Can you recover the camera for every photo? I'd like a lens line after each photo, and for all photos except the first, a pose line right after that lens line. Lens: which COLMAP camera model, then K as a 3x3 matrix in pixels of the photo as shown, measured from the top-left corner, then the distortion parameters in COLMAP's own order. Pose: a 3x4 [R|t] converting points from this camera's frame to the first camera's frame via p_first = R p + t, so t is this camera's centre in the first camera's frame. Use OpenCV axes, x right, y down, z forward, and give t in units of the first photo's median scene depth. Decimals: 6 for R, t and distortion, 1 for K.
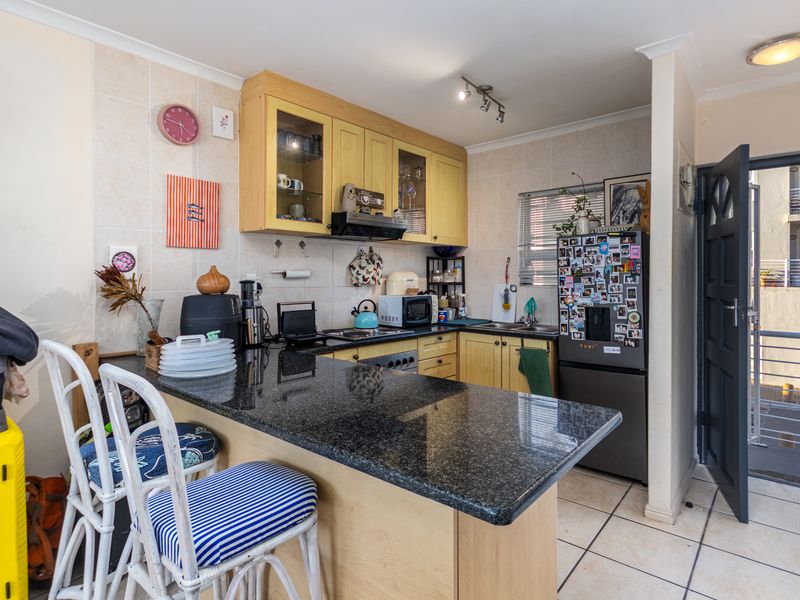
lens RADIAL K [[444.4, 0, 402.0], [0, 444.4, 276.1], [0, 0, 1]] dist [-0.031166, -0.000094]
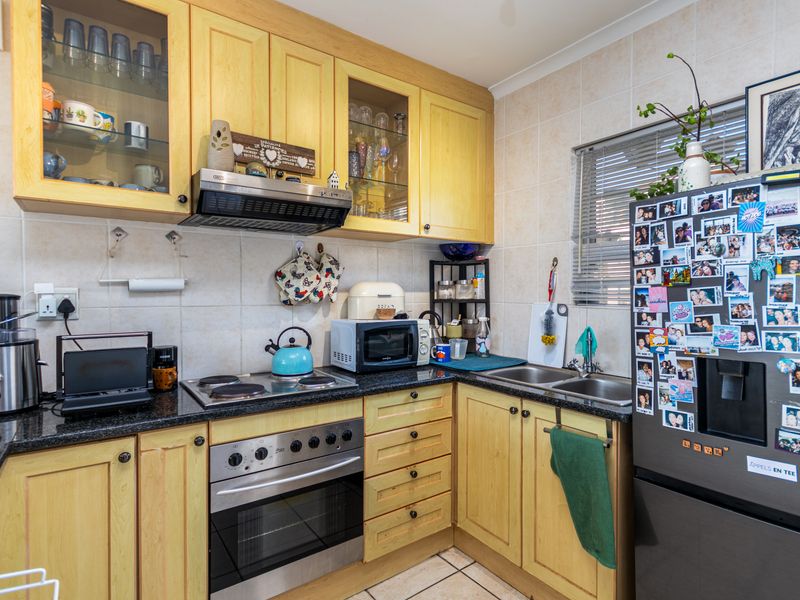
lens RADIAL K [[425.5, 0, 400.0], [0, 425.5, 300.0], [0, 0, 1]] dist [-0.001280, 0.000069]
pose [[0.973830, 0.003310, -0.227252, 0.195870], [0.000355, 0.999871, 0.016081, 0.006289], [0.227276, -0.015741, 0.973703, 0.458894]]
